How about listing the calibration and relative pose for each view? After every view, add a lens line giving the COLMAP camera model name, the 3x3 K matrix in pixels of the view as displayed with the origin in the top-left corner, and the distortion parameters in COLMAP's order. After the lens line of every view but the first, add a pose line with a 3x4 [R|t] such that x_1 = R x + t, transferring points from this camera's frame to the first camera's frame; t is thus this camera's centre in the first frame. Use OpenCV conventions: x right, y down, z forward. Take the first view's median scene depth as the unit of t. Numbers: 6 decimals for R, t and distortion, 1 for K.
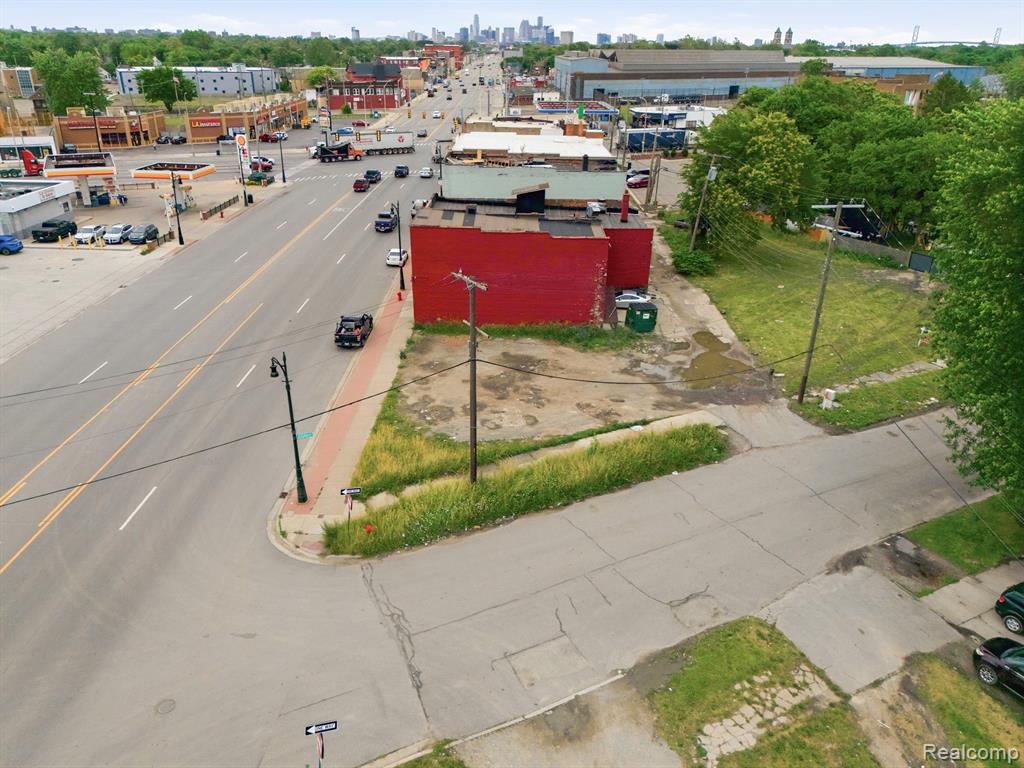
lens RADIAL K [[750.5, 0, 511.4], [0, 750.5, 389.2], [0, 0, 1]] dist [0.081647, -0.081926]
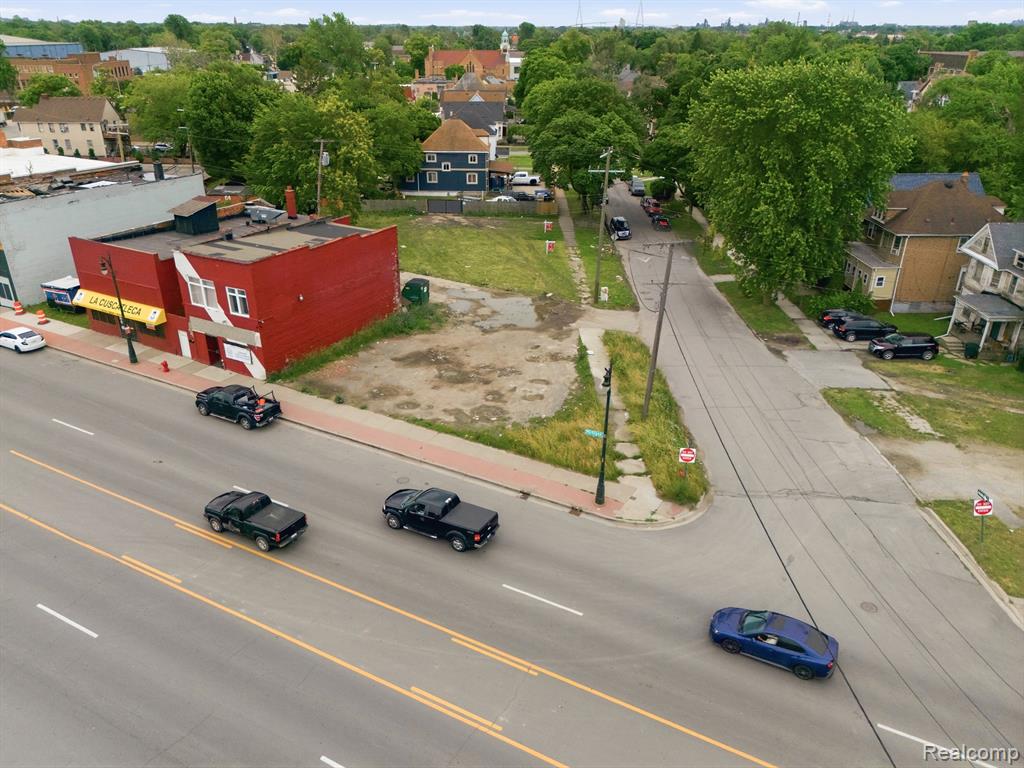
lens RADIAL K [[750.5, 0, 511.4], [0, 750.5, 389.2], [0, 0, 1]] dist [0.081647, -0.081926]
pose [[0.478384, -0.389137, 0.787224, -0.697398], [0.367103, 0.902985, 0.223277, -0.169909], [-0.797737, 0.182180, 0.574827, 0.313629]]
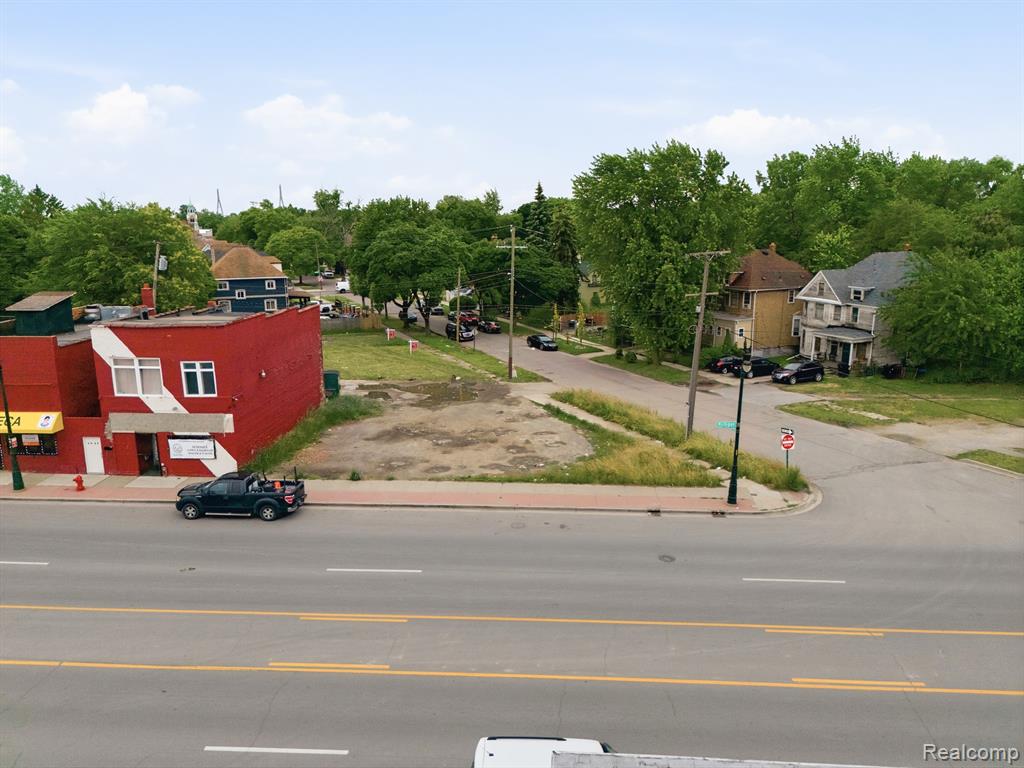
lens RADIAL K [[750.5, 0, 511.4], [0, 750.5, 389.2], [0, 0, 1]] dist [0.081647, -0.081926]
pose [[0.059587, -0.235365, 0.970079, -0.777081], [0.421336, 0.886926, 0.189310, -0.183739], [-0.904945, 0.397448, 0.152017, 0.681745]]
